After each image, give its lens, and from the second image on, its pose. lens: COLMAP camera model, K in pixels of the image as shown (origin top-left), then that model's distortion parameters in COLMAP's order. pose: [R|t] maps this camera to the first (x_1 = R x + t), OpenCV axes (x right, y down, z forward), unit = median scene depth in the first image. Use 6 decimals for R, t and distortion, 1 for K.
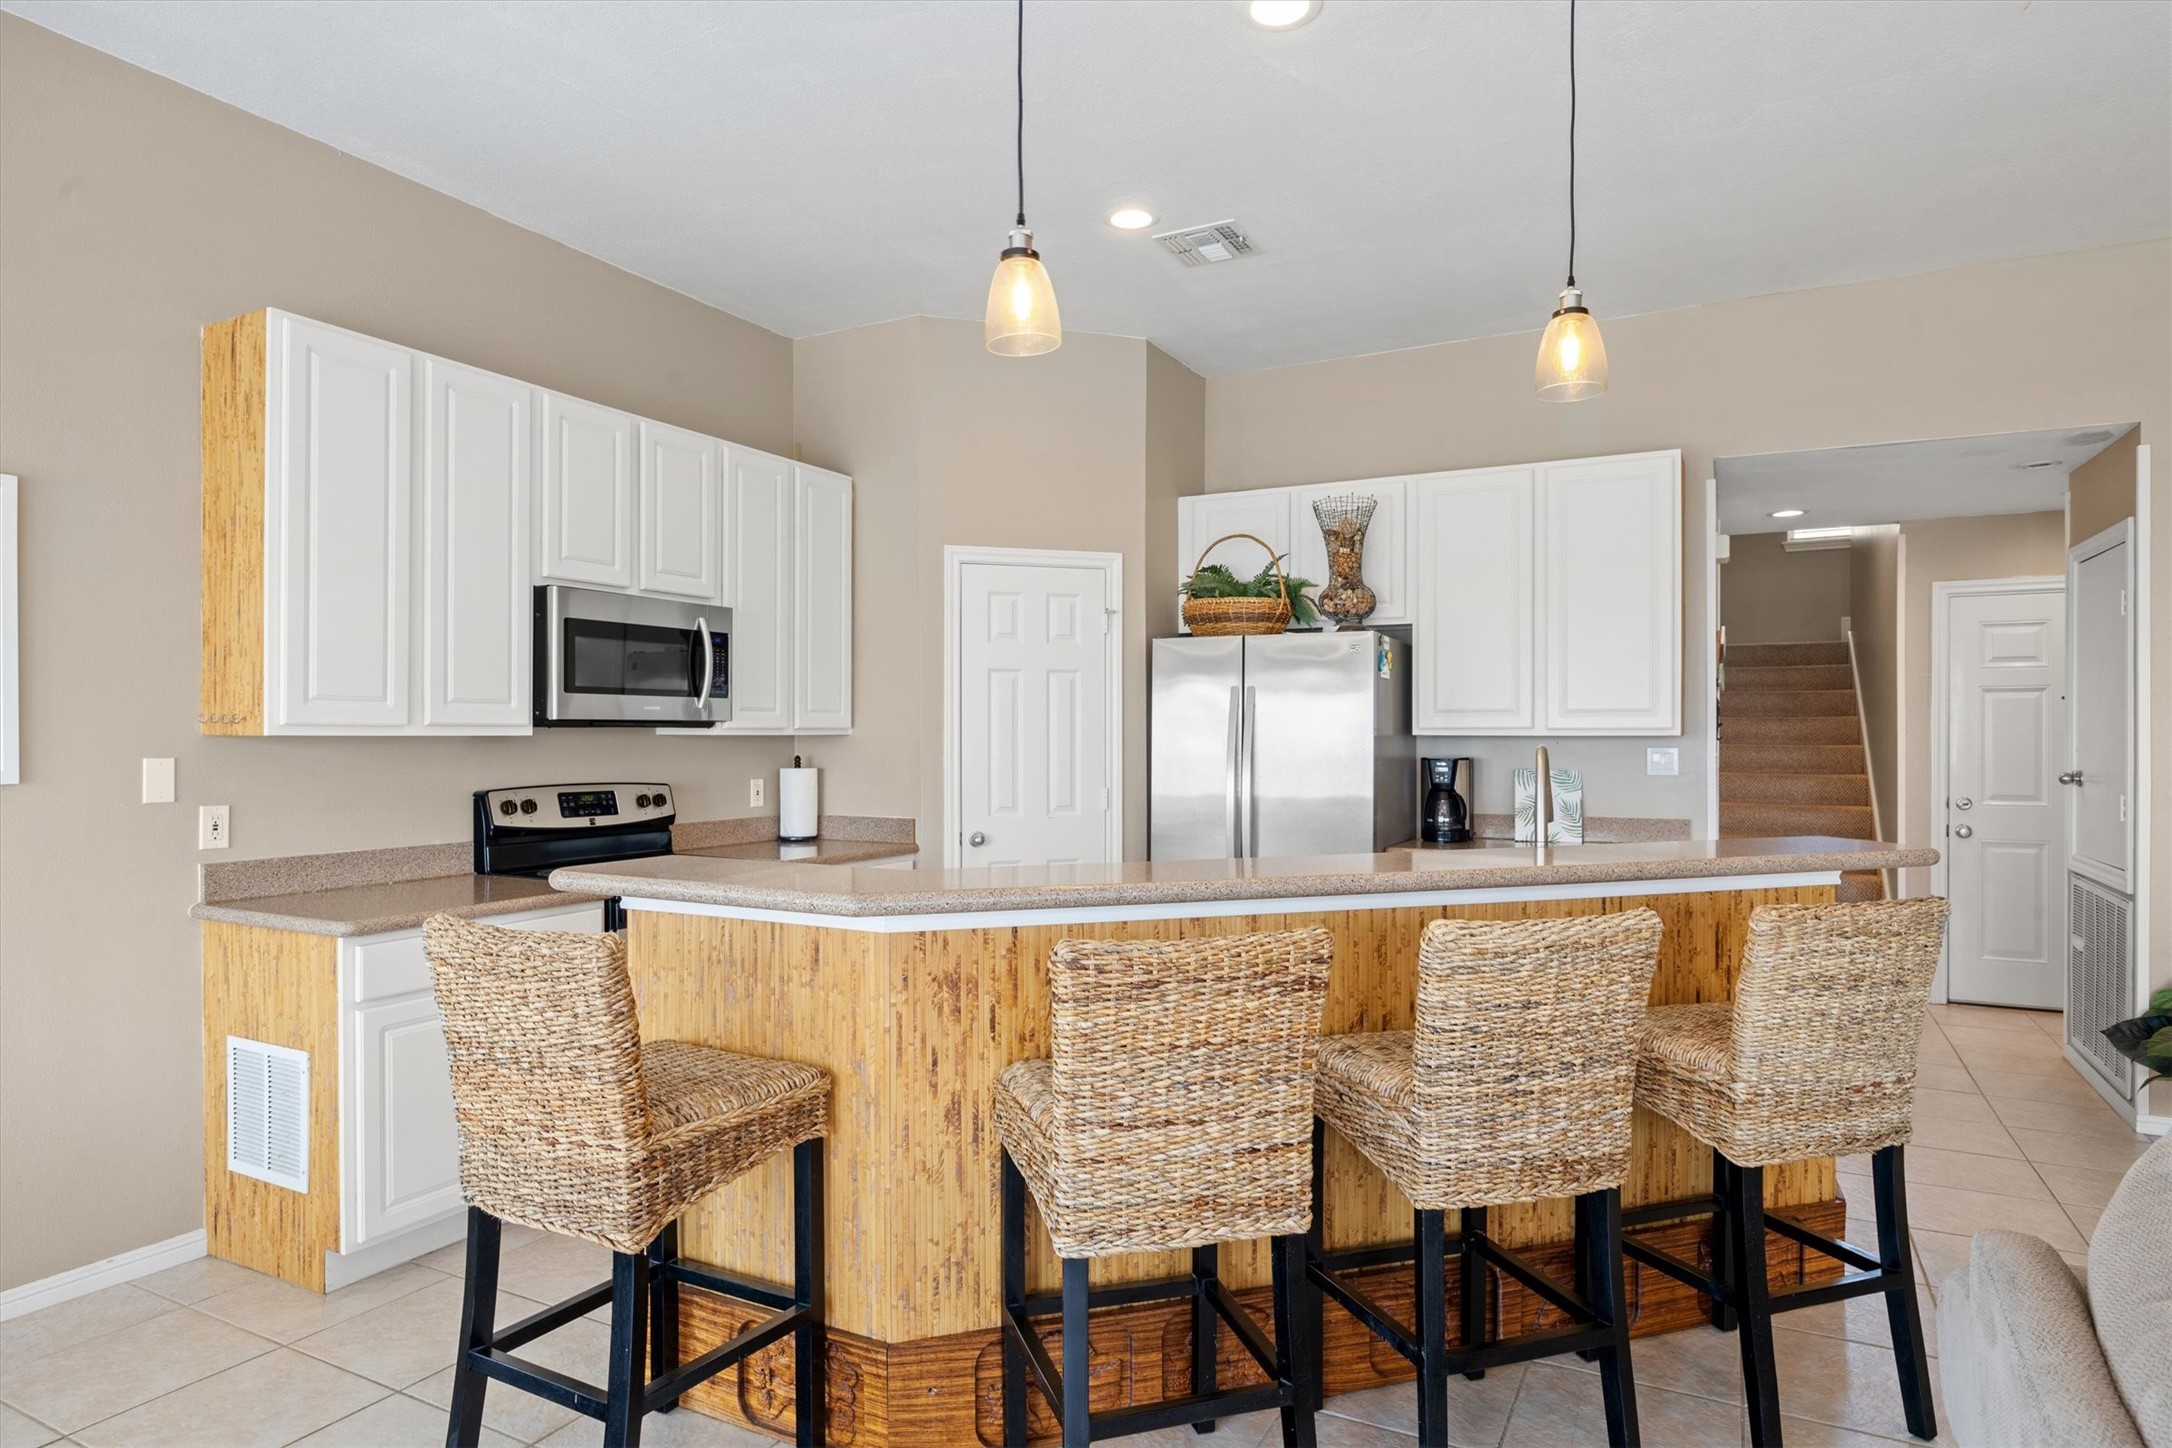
lens RADIAL K [[1239.5, 0, 1088.7], [0, 1239.5, 738.2], [0, 0, 1]] dist [0.000317, 0.000686]
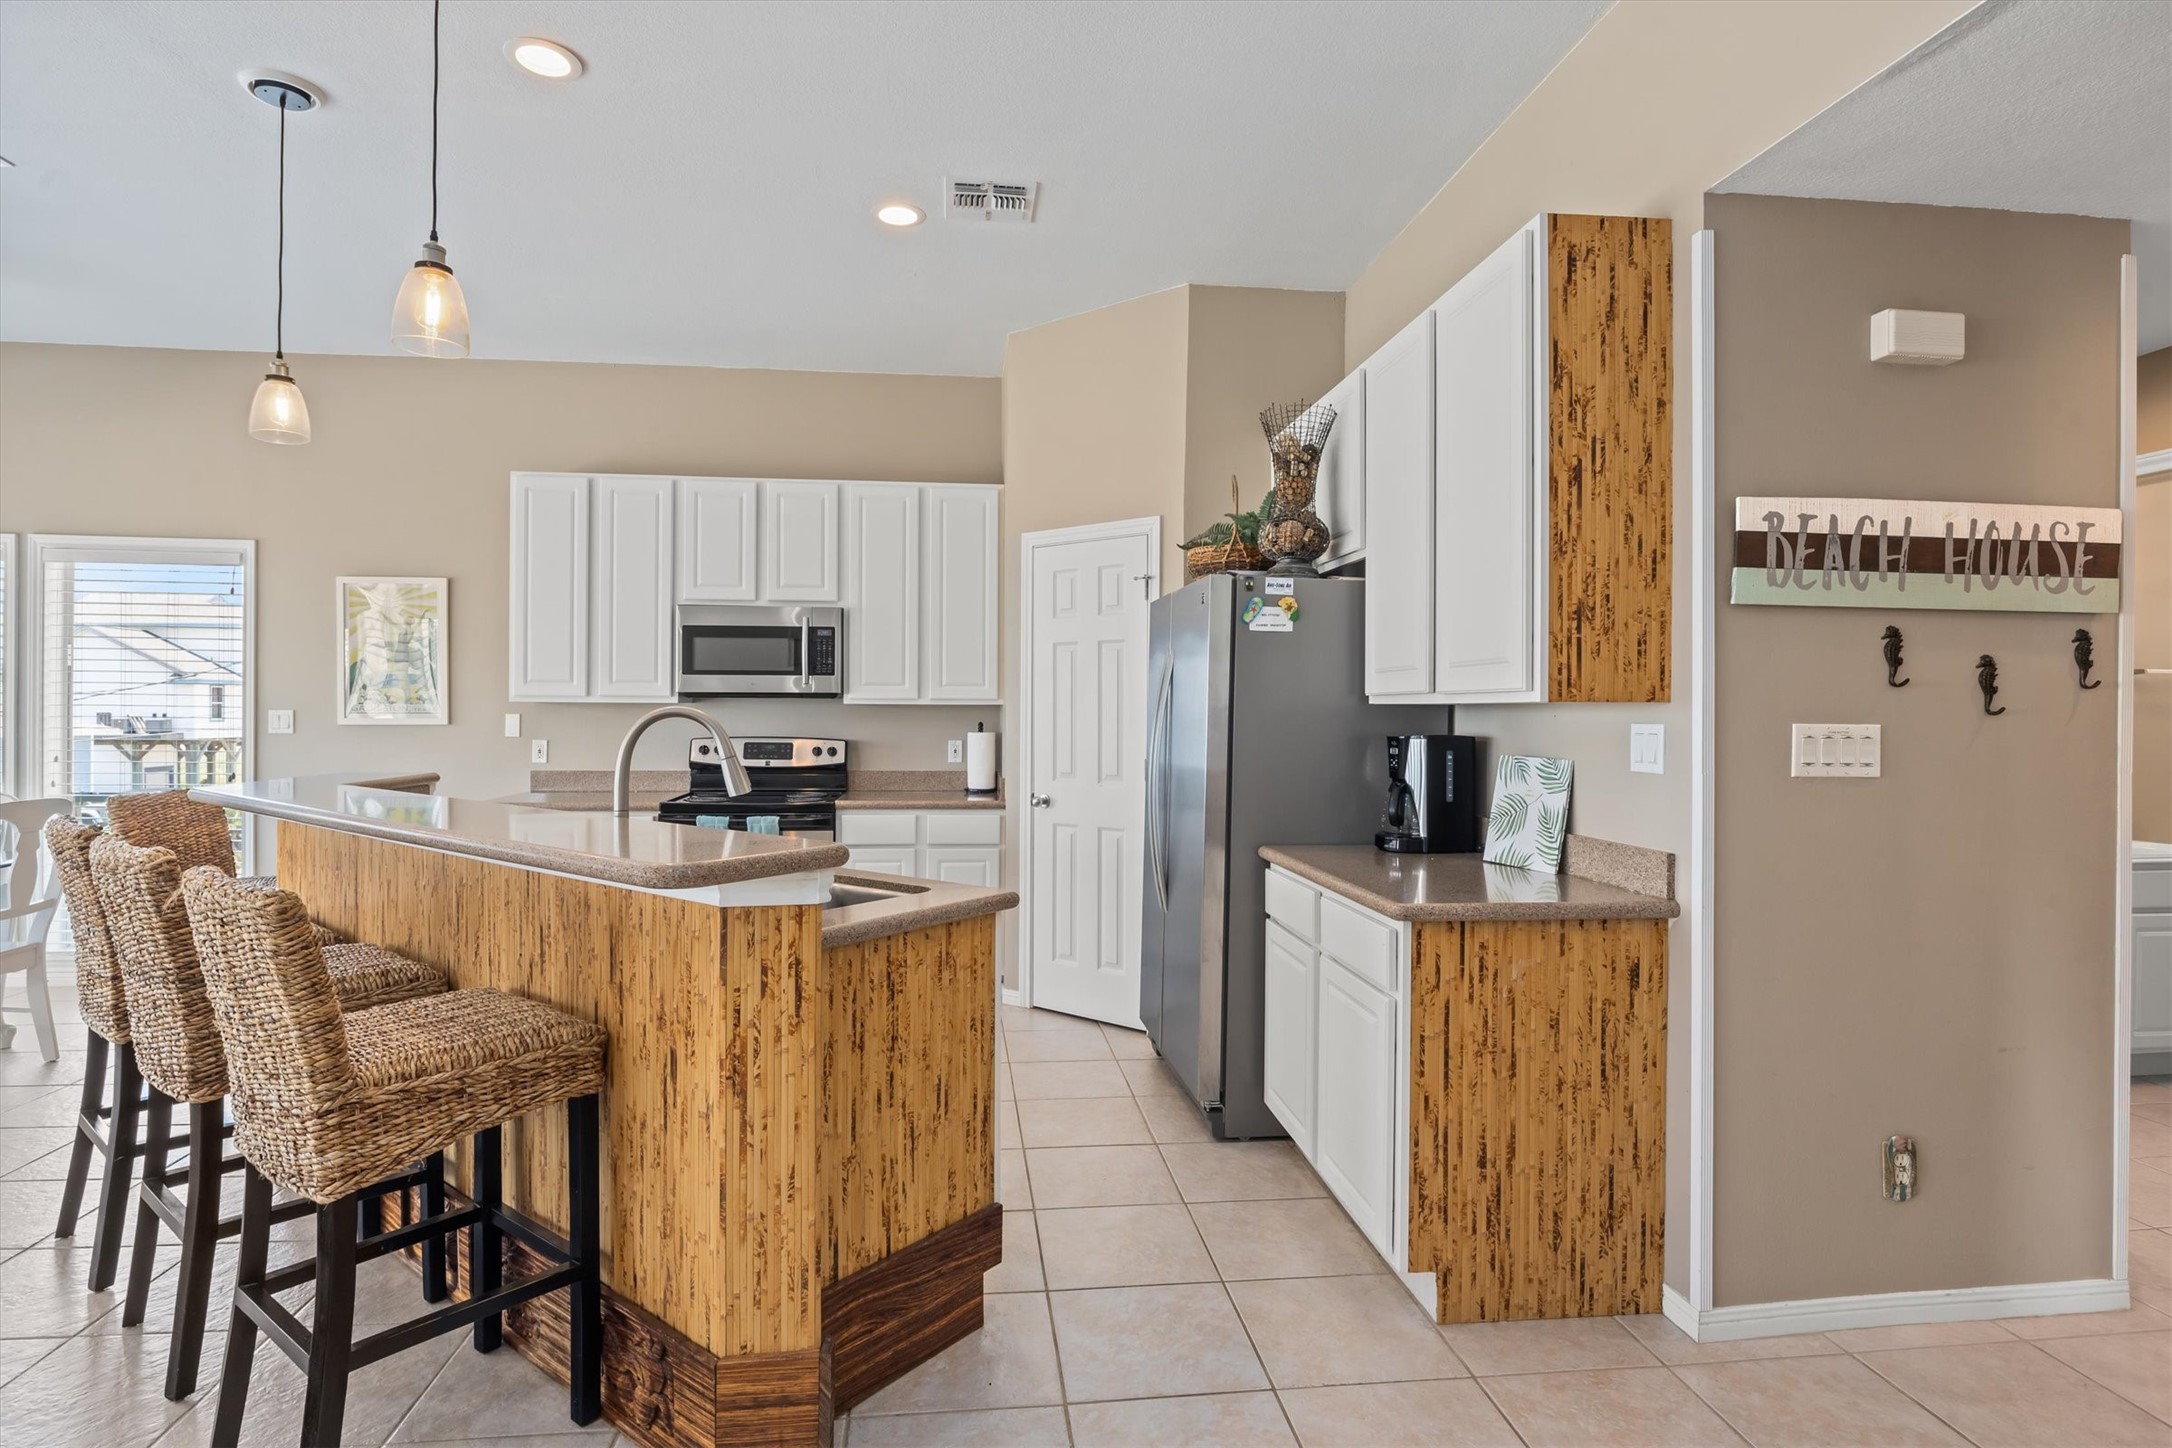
lens RADIAL K [[1105.6, 0, 1079.5], [0, 1105.6, 714.3], [0, 0, 1]] dist [-0.004981, -0.001829]
pose [[0.549969, 0.005994, -0.835163, 1.166516], [-0.009416, 0.999955, 0.000976, 0.006873], [0.835132, 0.007327, 0.550001, 0.784743]]
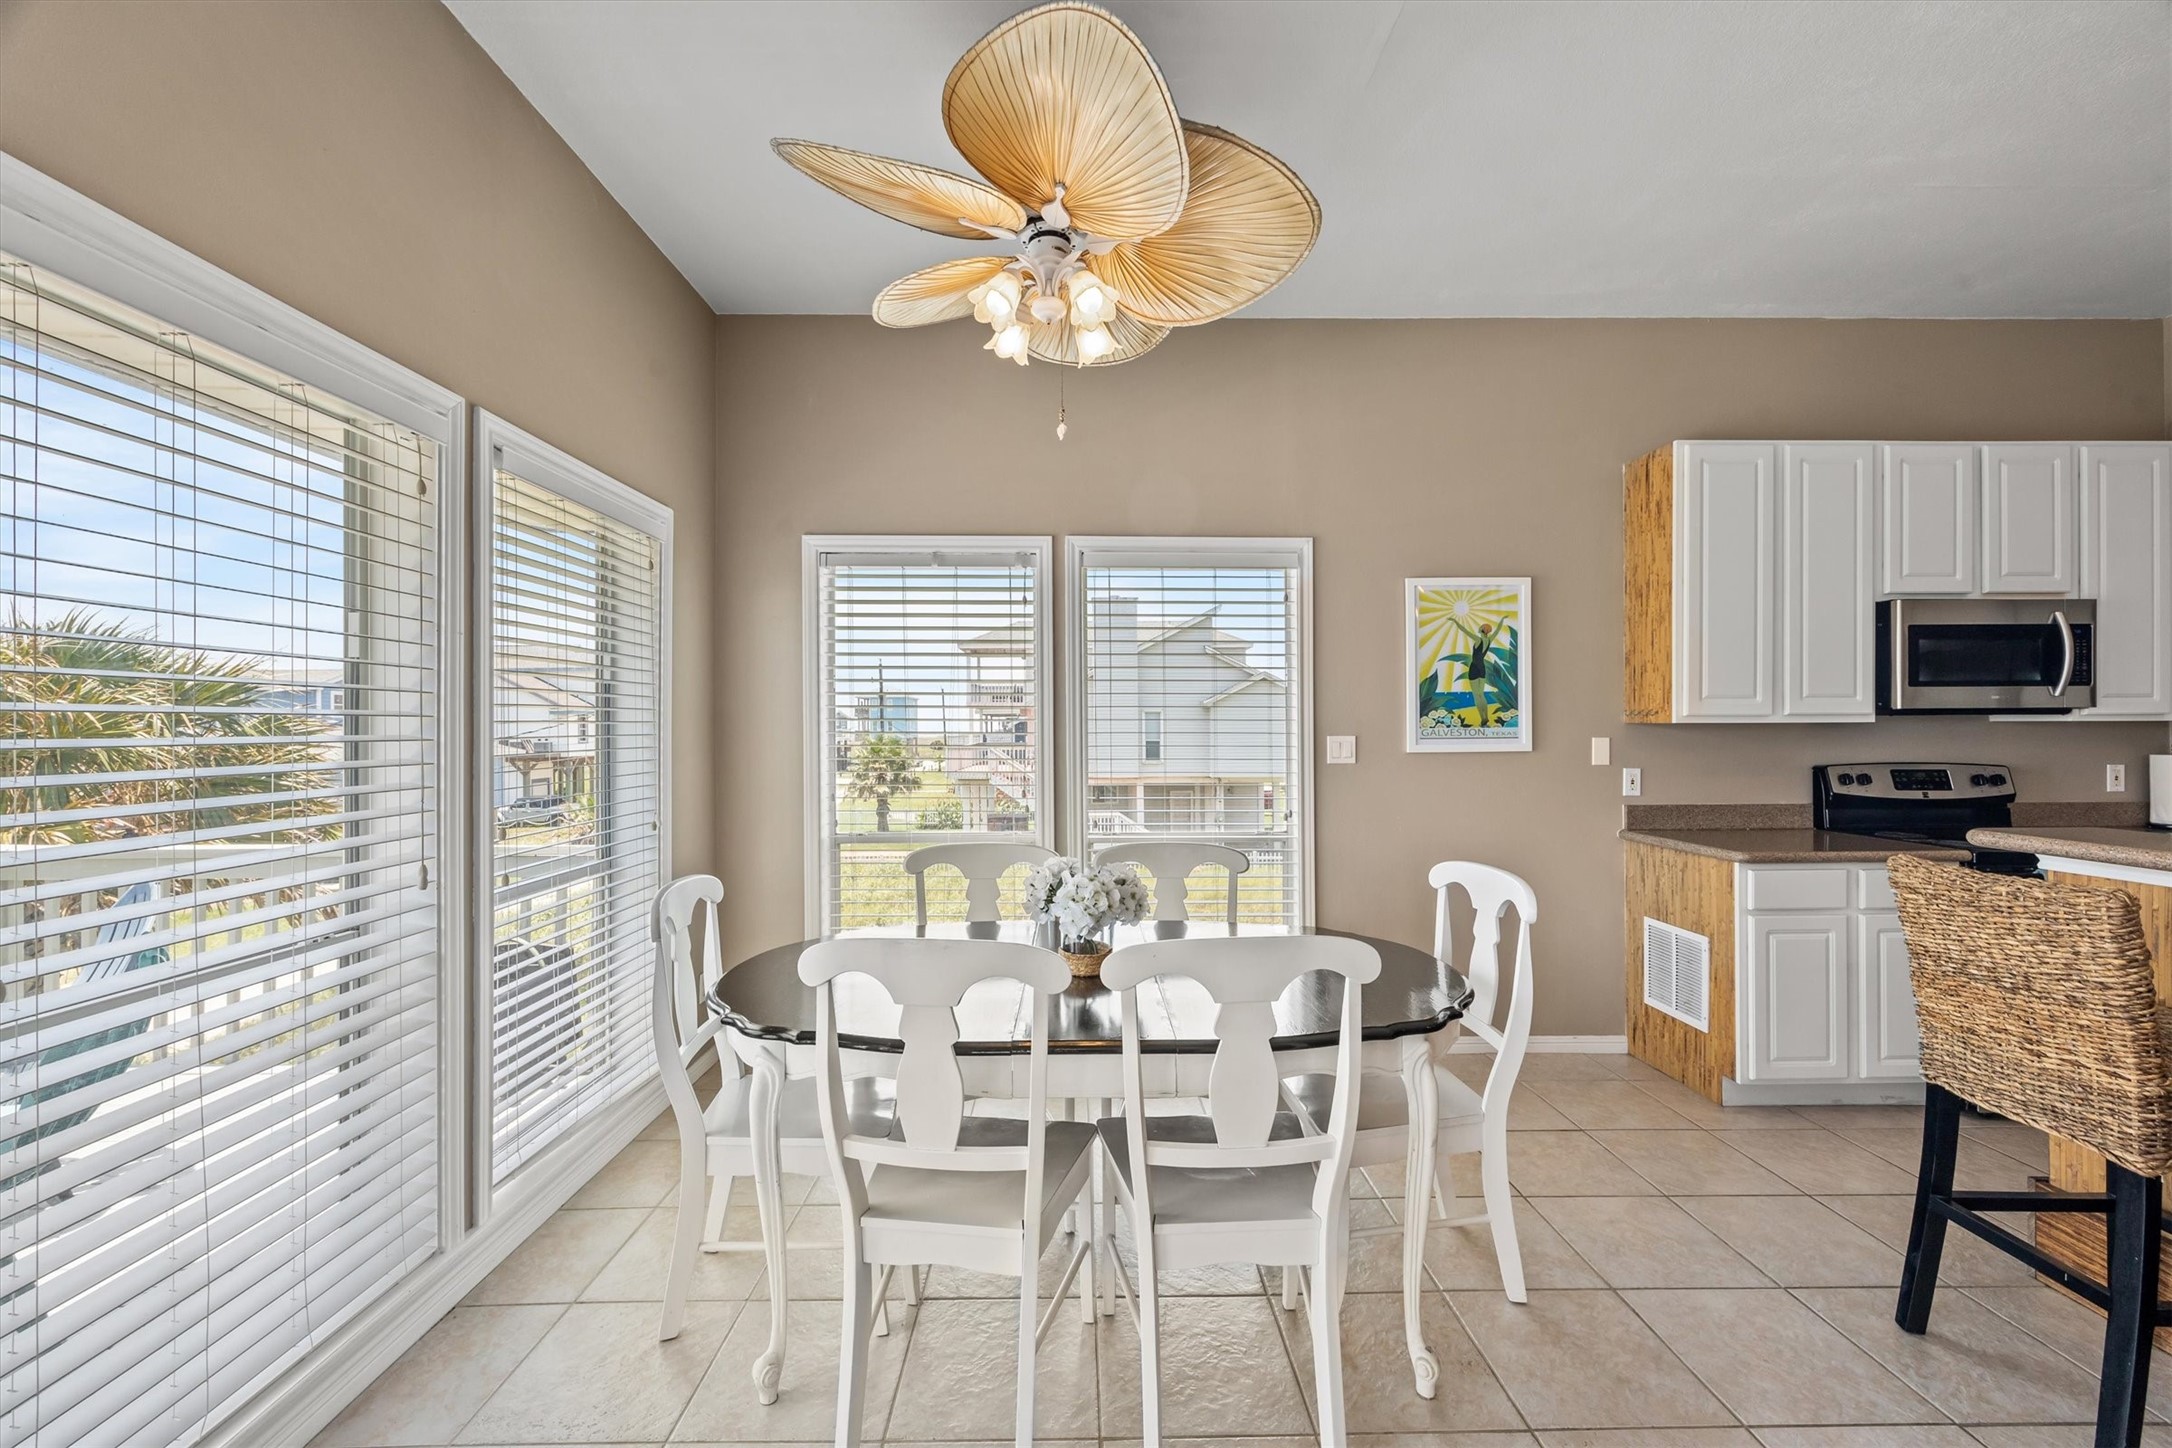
lens RADIAL K [[852.7, 0, 1093.6], [0, 852.7, 729.4], [0, 0, 1]] dist [0.001169, -0.001065]
pose [[0.476512, -0.001685, -0.879166, -0.081999], [0.001802, 0.999998, -0.000940, 0.005177], [0.879166, -0.001137, 0.476514, -0.118445]]
